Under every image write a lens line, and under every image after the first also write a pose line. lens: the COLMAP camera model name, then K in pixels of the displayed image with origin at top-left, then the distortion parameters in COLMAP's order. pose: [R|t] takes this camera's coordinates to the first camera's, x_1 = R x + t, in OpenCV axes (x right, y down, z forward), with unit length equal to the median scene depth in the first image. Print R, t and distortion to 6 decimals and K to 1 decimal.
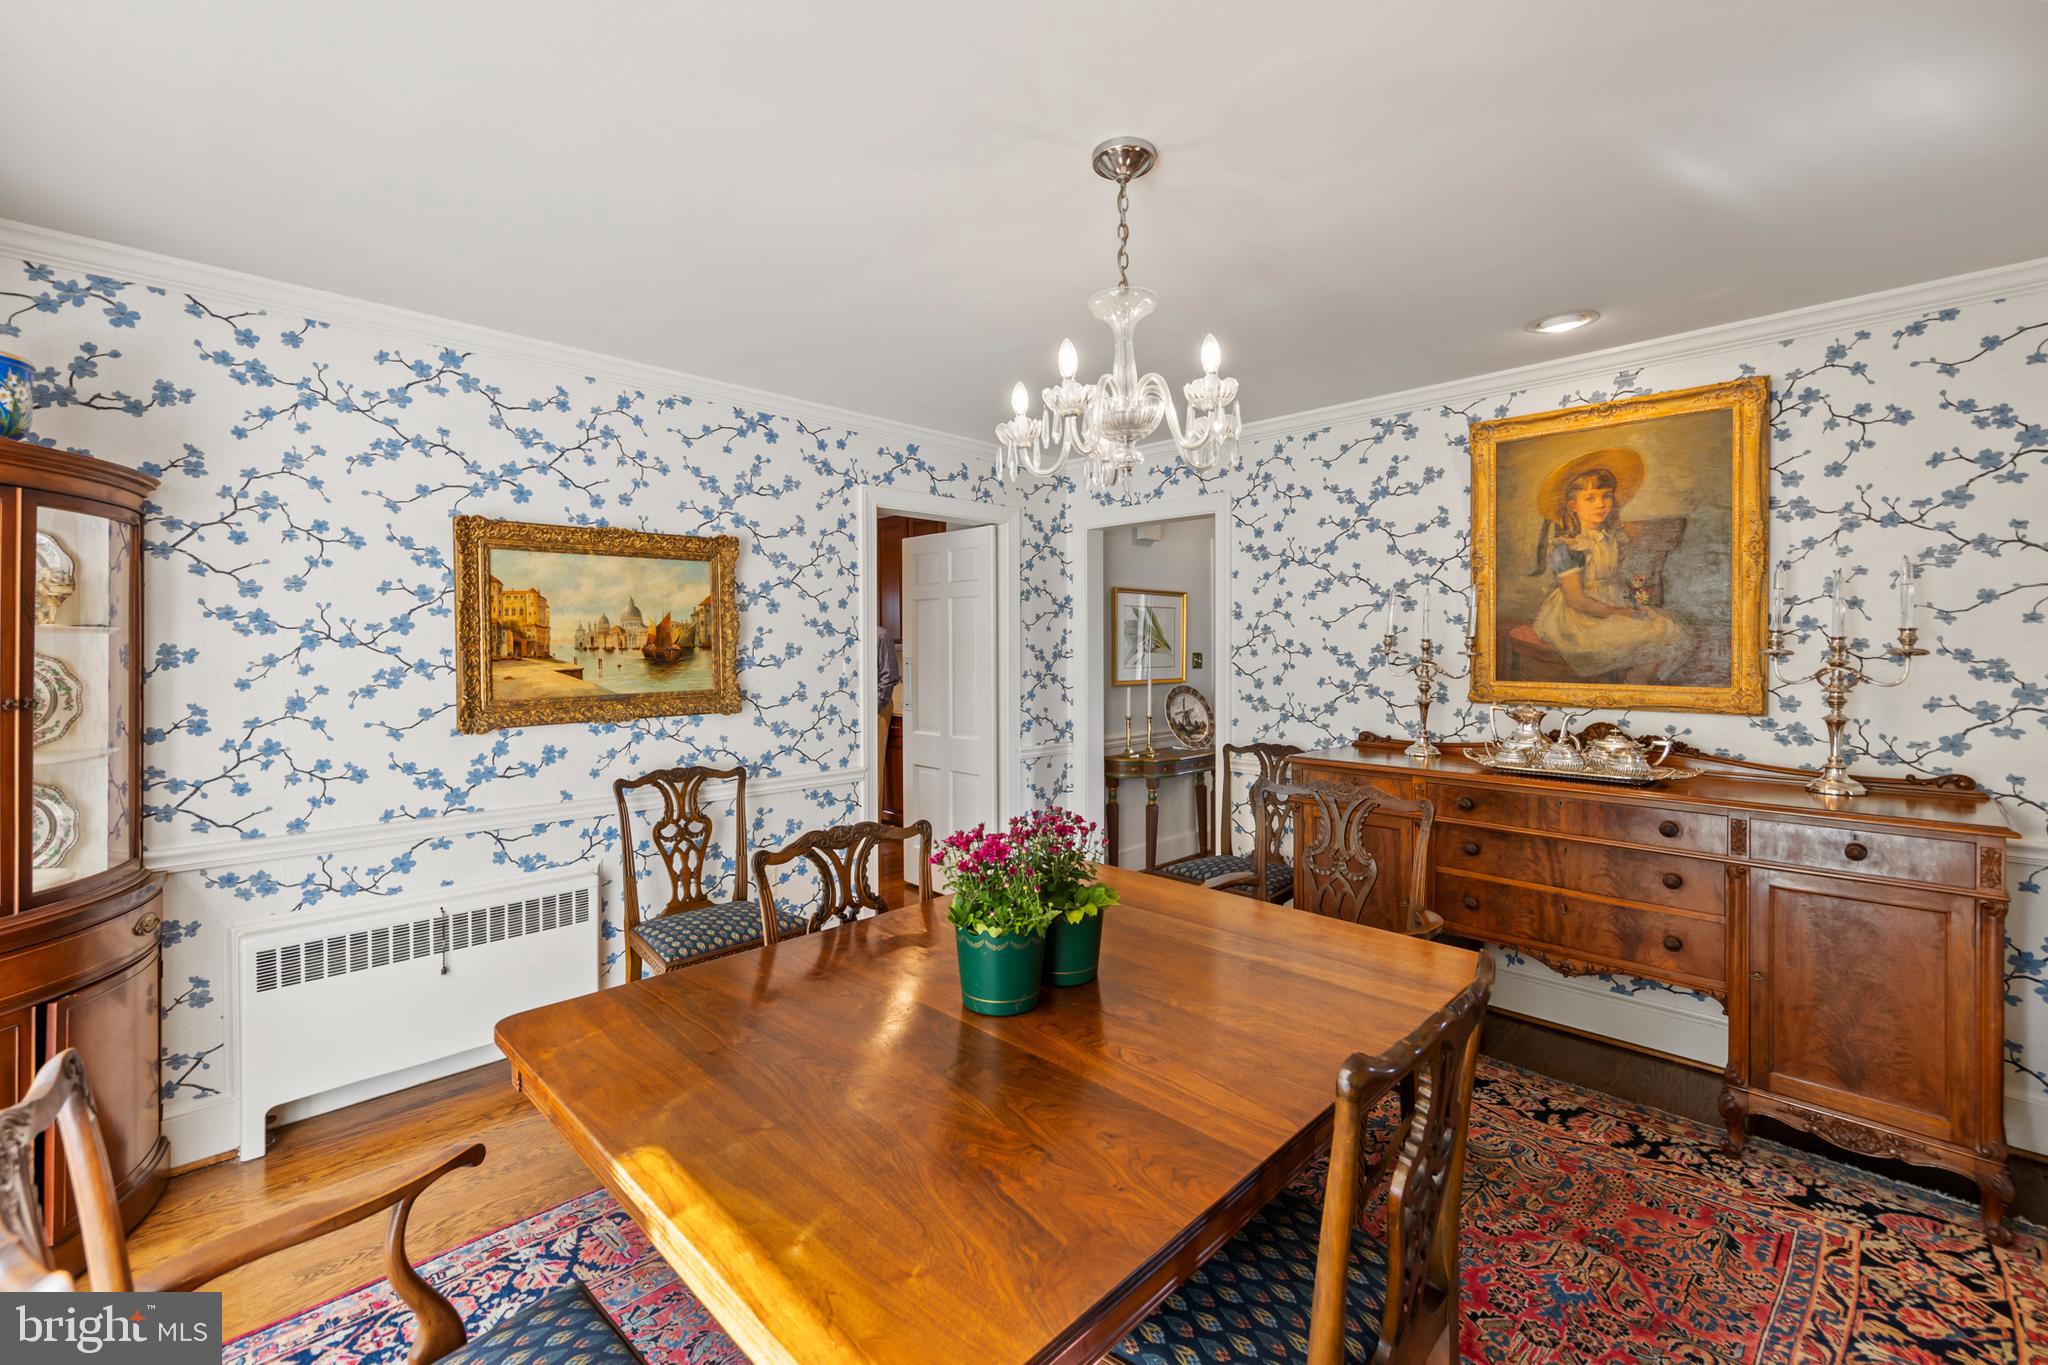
lens RADIAL K [[853.6, 0, 1002.4], [0, 853.6, 634.5], [0, 0, 1]] dist [0.002619, 0.000057]
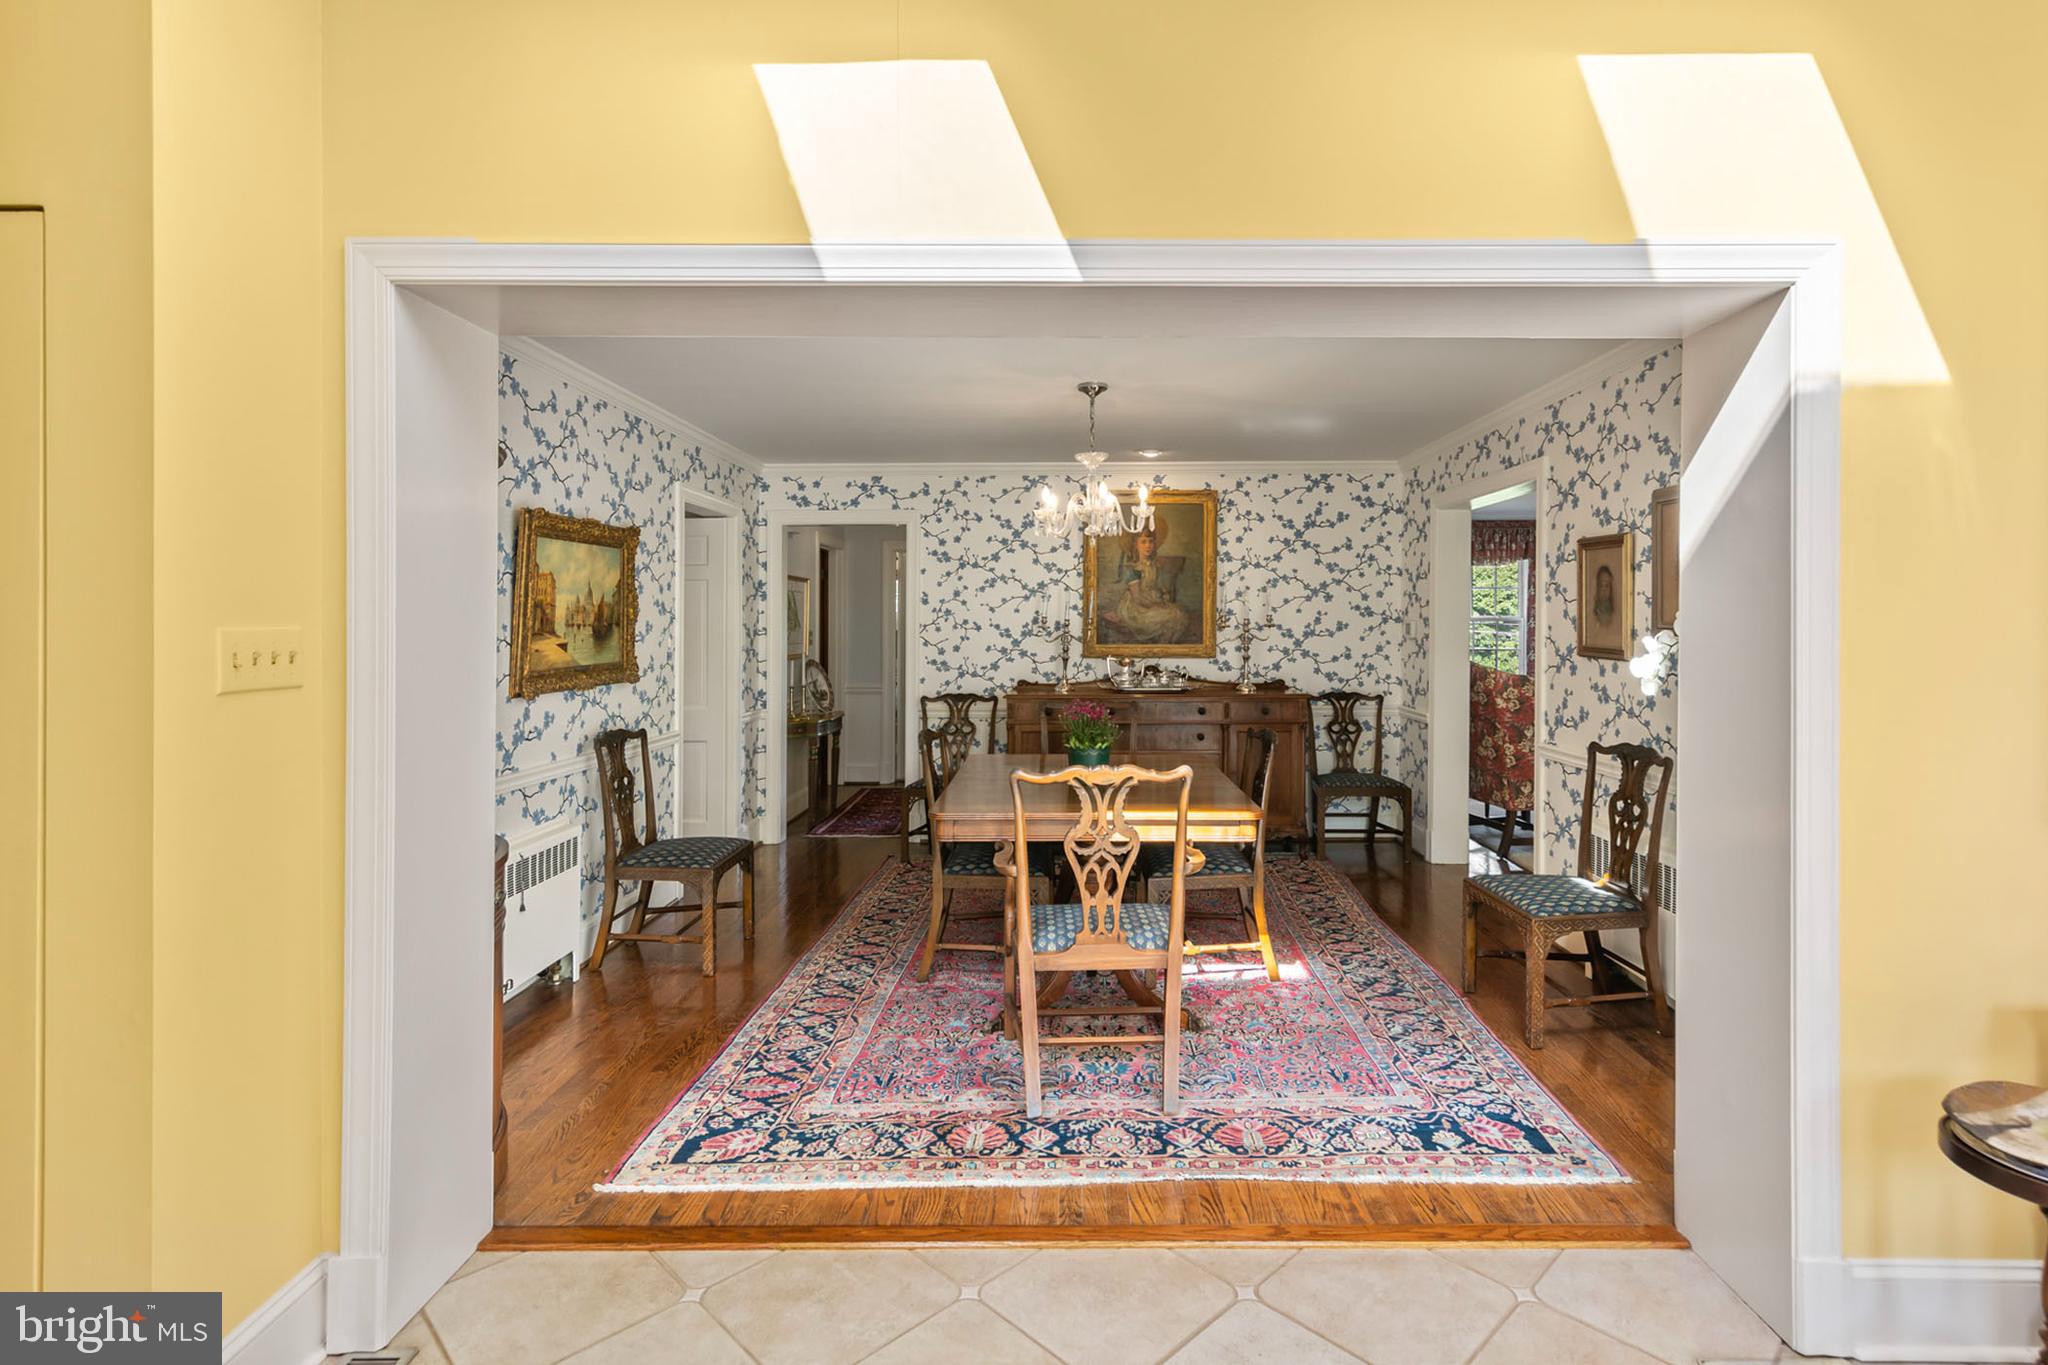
lens RADIAL K [[1036.8, 0, 1068.2], [0, 1036.8, 597.5], [0, 0, 1]] dist [-0.000017, -0.000083]
pose [[0.699848, 0.018820, 0.714043, -0.958601], [-0.006218, 0.999775, -0.020257, 0.003824], [-0.714264, 0.009737, 0.699808, -0.408163]]
